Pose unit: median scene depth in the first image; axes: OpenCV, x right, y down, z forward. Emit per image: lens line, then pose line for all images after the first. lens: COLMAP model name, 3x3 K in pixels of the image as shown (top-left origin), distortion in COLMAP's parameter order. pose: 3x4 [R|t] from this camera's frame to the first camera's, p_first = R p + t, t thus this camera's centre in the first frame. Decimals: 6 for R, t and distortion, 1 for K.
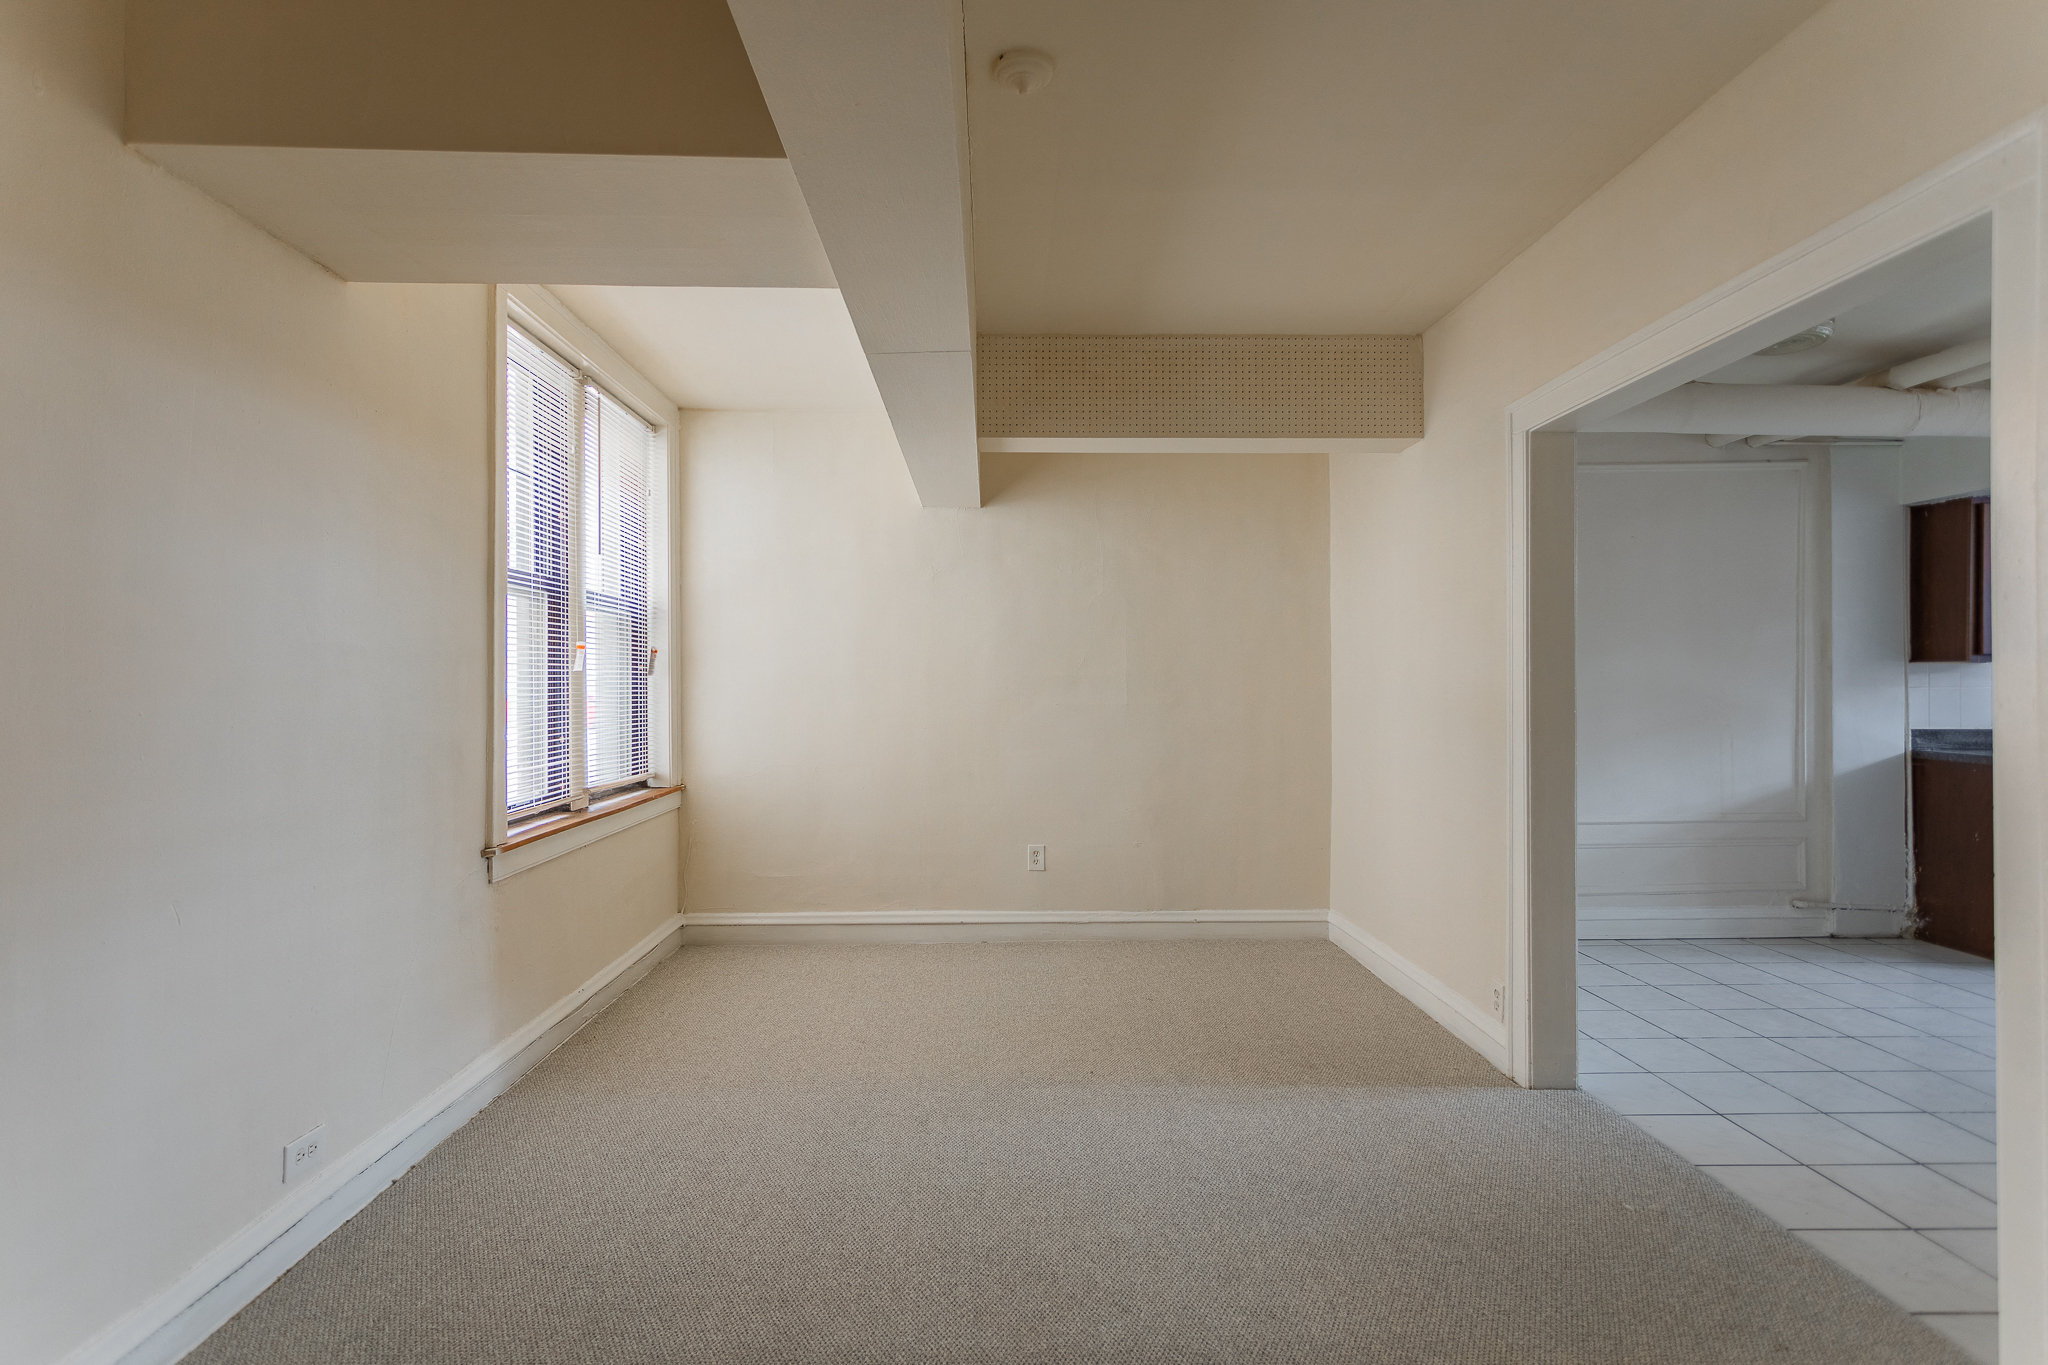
lens RADIAL K [[1005.3, 0, 1029.8], [0, 1005.3, 680.6], [0, 0, 1]] dist [0.002592, 0.000231]
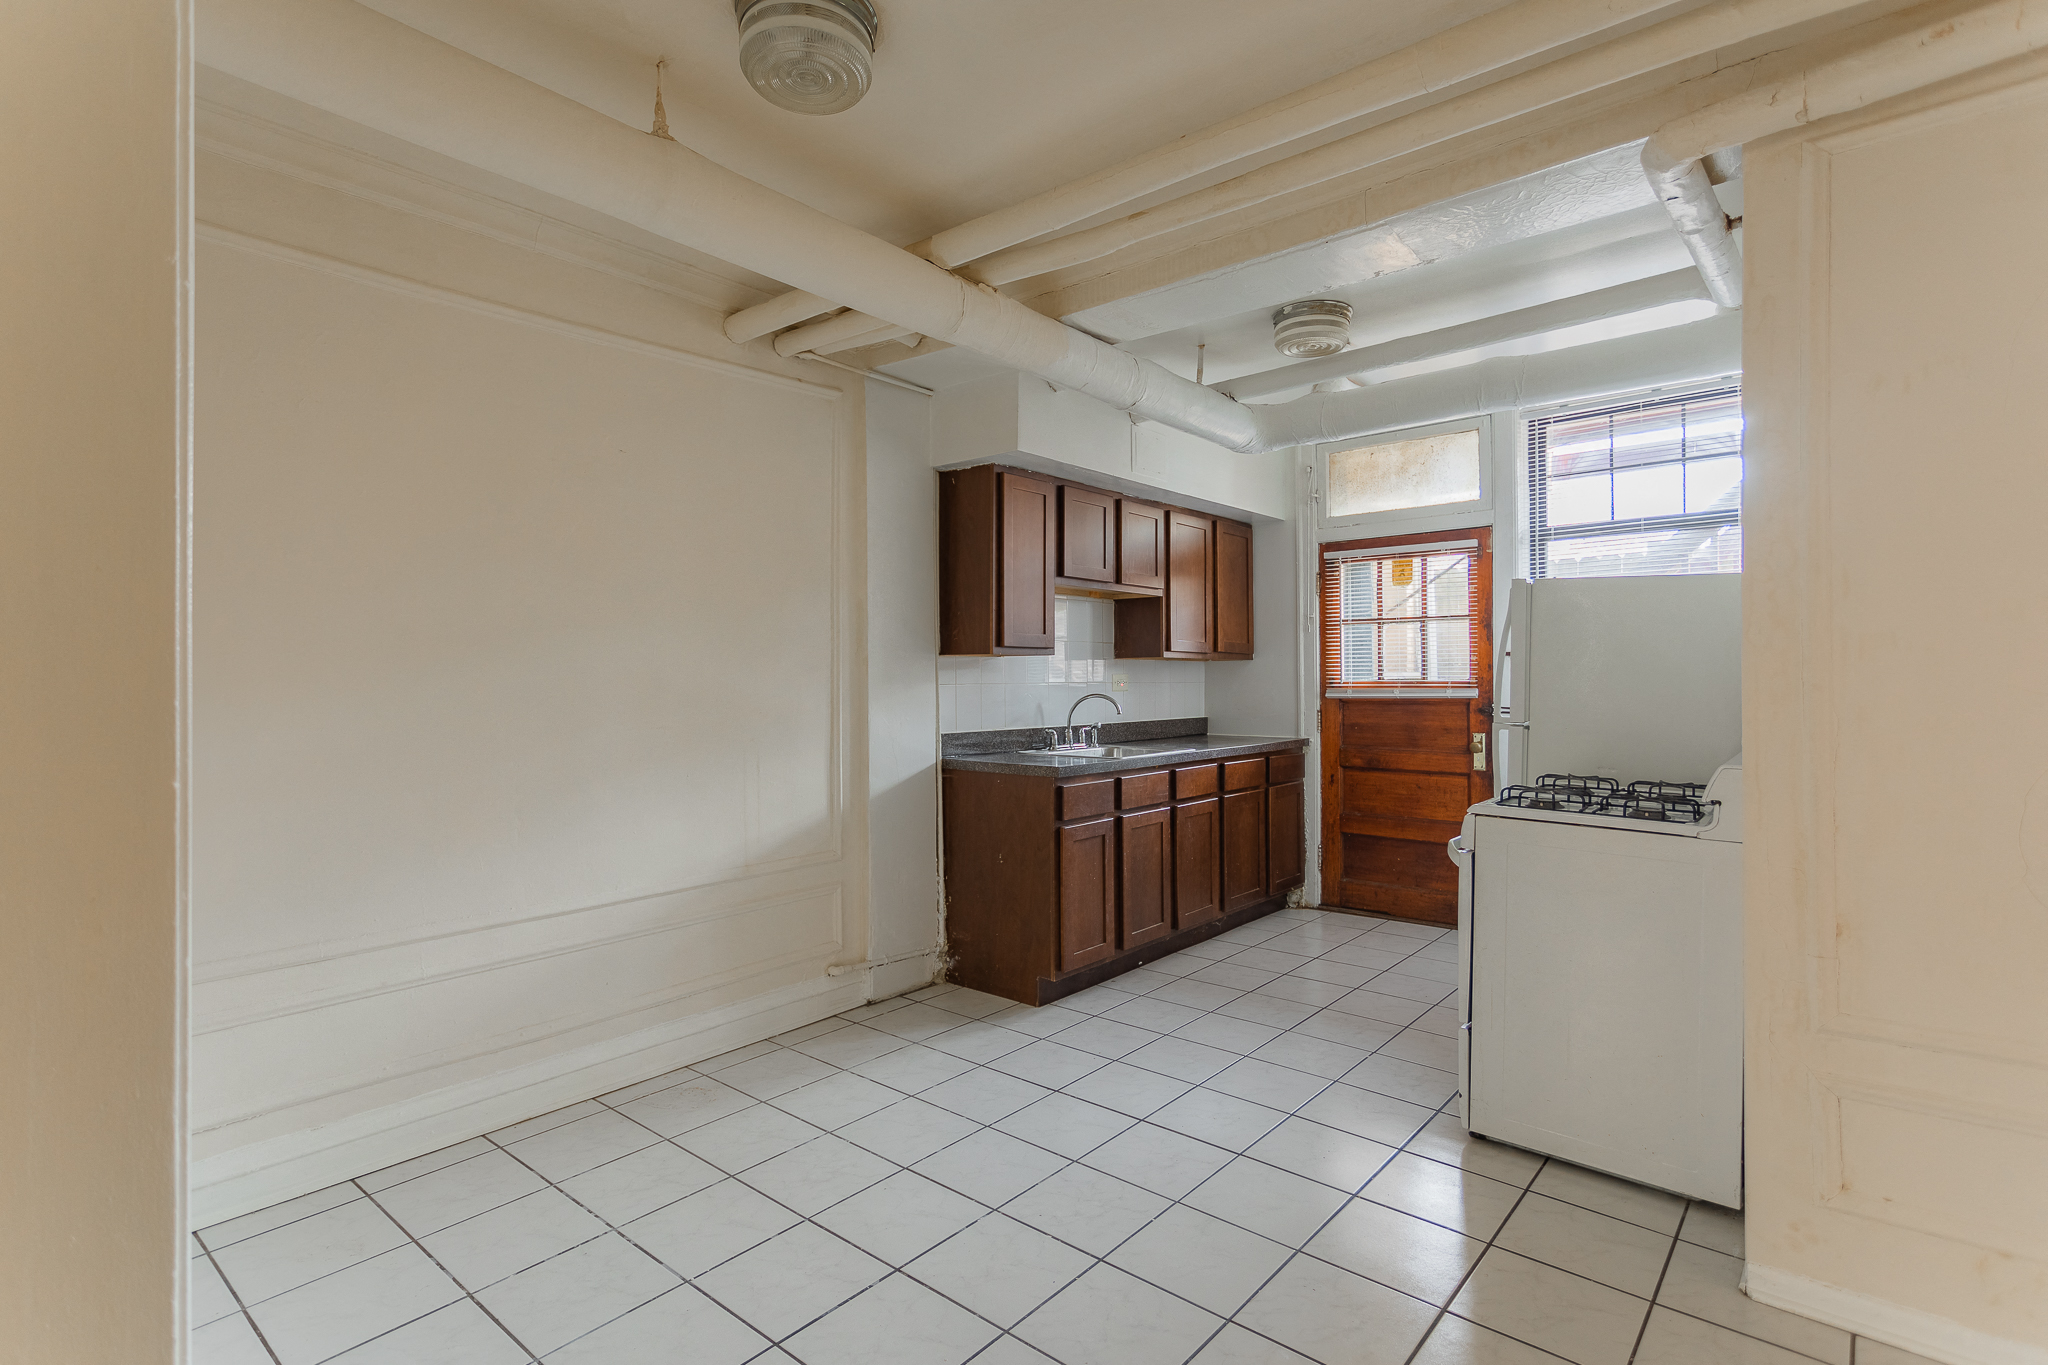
lens RADIAL K [[1005.3, 0, 1022.9], [0, 1005.3, 682.0], [0, 0, 1]] dist [0.002592, 0.000231]
pose [[0.672286, 0.001456, 0.740290, 0.298154], [0.005328, 0.999963, -0.006805, 0.010200], [-0.740273, 0.008519, 0.672253, 0.383970]]
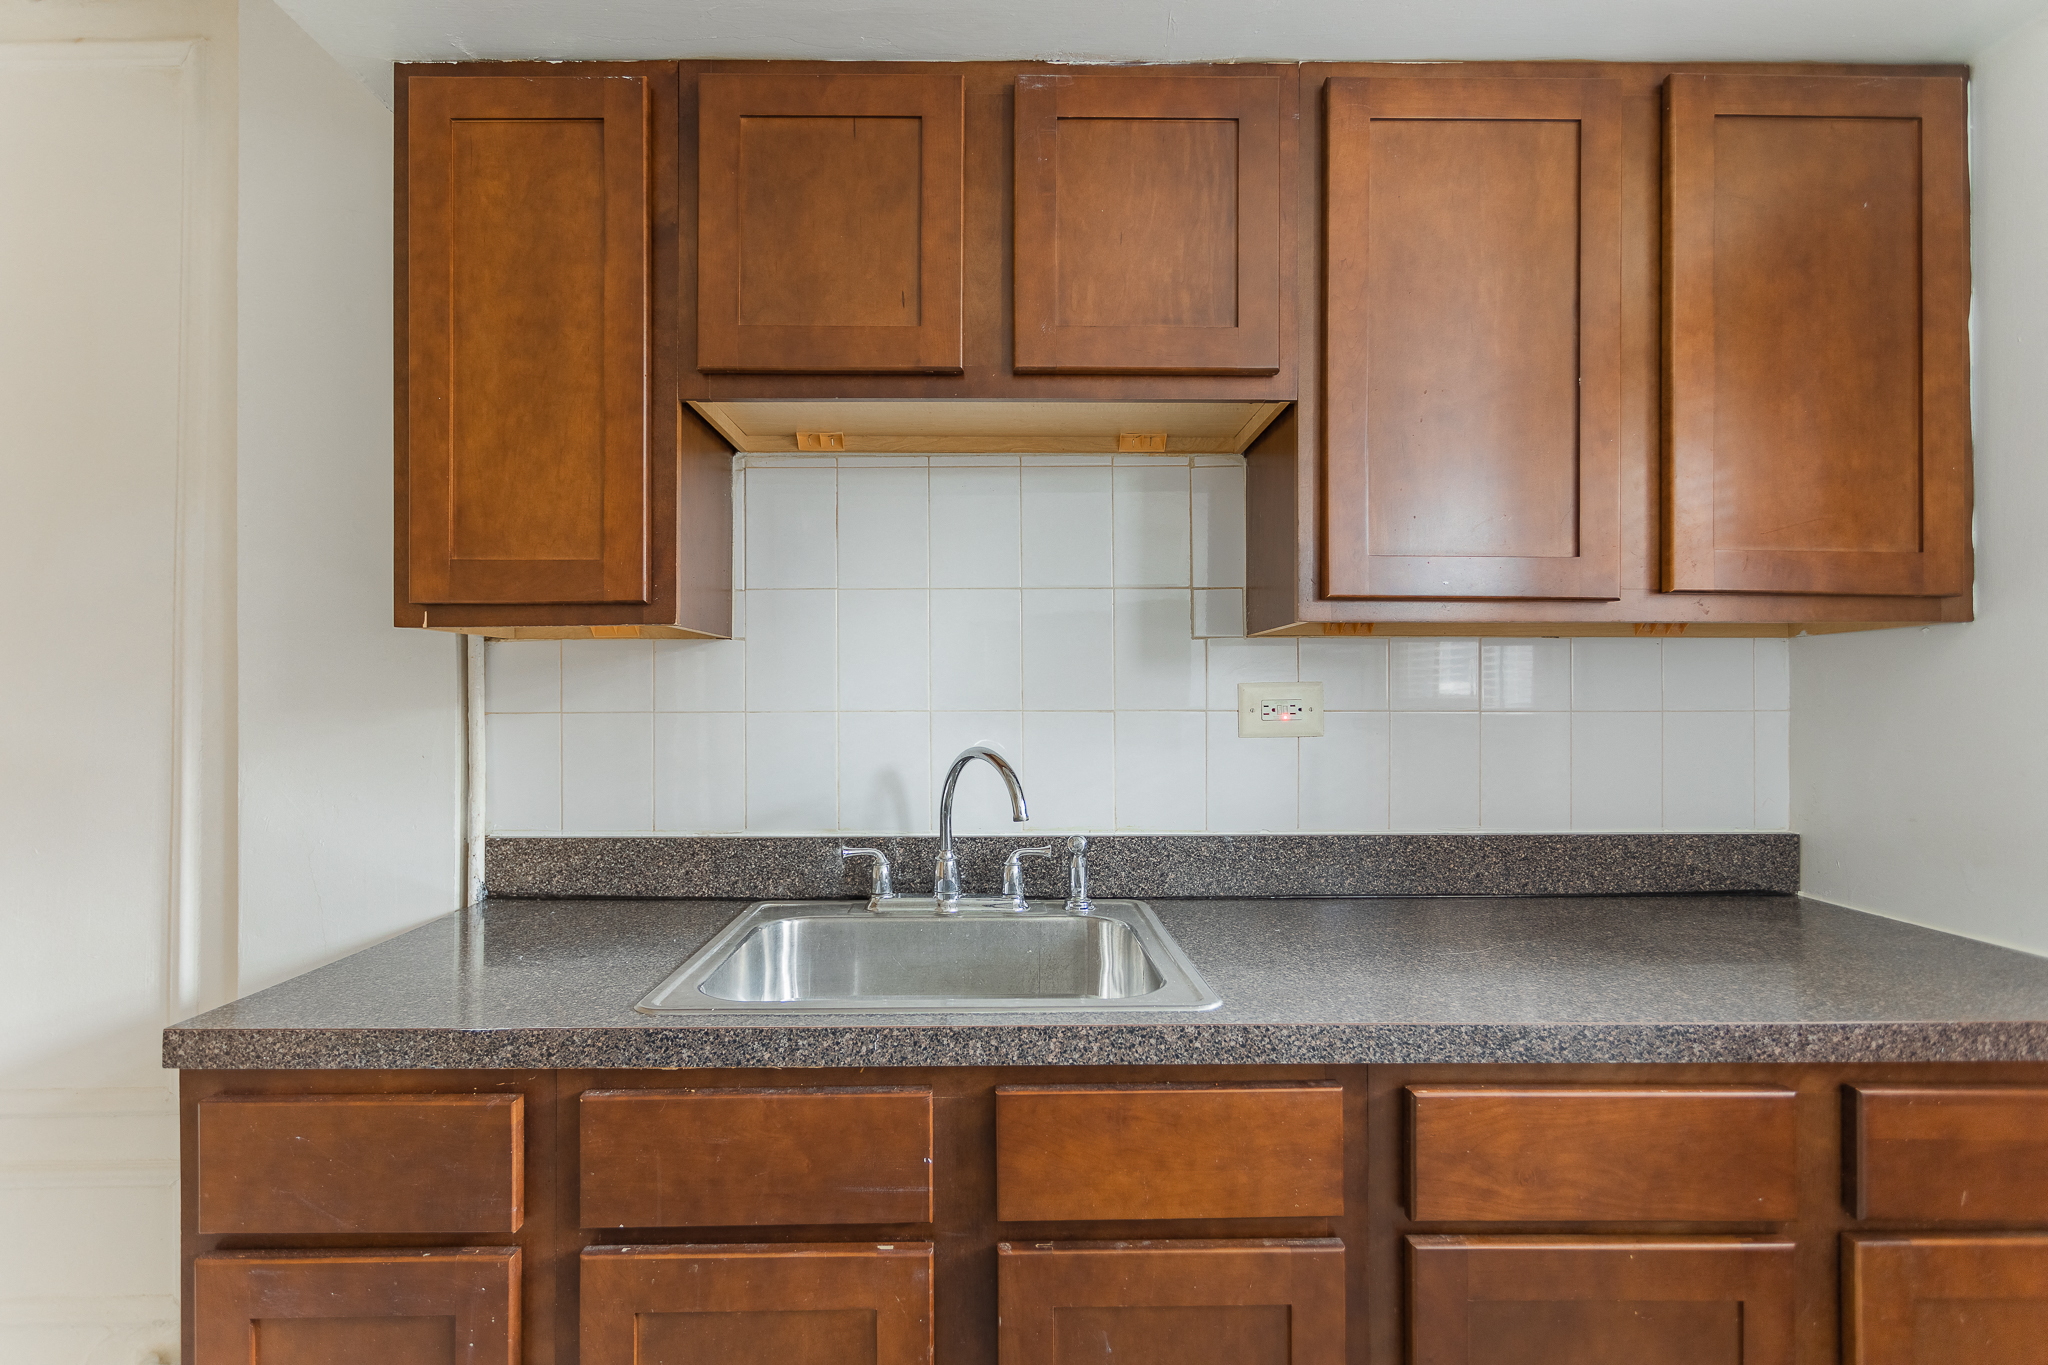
lens RADIAL K [[1005.3, 0, 1020.8], [0, 1005.3, 687.3], [0, 0, 1]] dist [0.002592, 0.000231]
pose [[0.999736, 0.001770, -0.022918, 1.072686], [-0.001788, 0.999998, -0.000739, -0.003105], [0.022916, 0.000780, 0.999737, 0.679767]]
